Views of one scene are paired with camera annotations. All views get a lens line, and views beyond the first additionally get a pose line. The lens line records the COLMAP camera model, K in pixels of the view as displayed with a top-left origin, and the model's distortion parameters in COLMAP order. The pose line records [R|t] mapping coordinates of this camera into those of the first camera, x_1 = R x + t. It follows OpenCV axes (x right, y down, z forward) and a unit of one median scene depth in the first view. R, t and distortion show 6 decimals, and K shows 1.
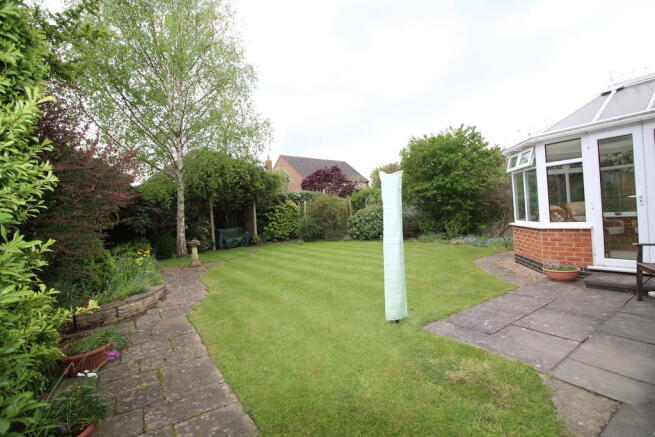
lens RADIAL K [[303.3, 0, 326.3], [0, 303.3, 220.2], [0, 0, 1]] dist [-0.005362, -0.001771]
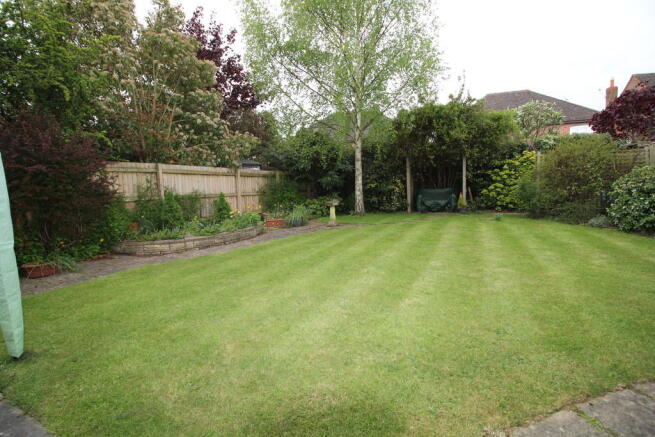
lens RADIAL K [[303.3, 0, 327.2], [0, 303.3, 217.7], [0, 0, 1]] dist [-0.005362, -0.001771]
pose [[0.435084, 0.149437, -0.887903, 0.323906], [-0.002943, 0.986362, 0.164566, -0.032940], [0.900385, -0.068987, 0.429590, 0.352029]]
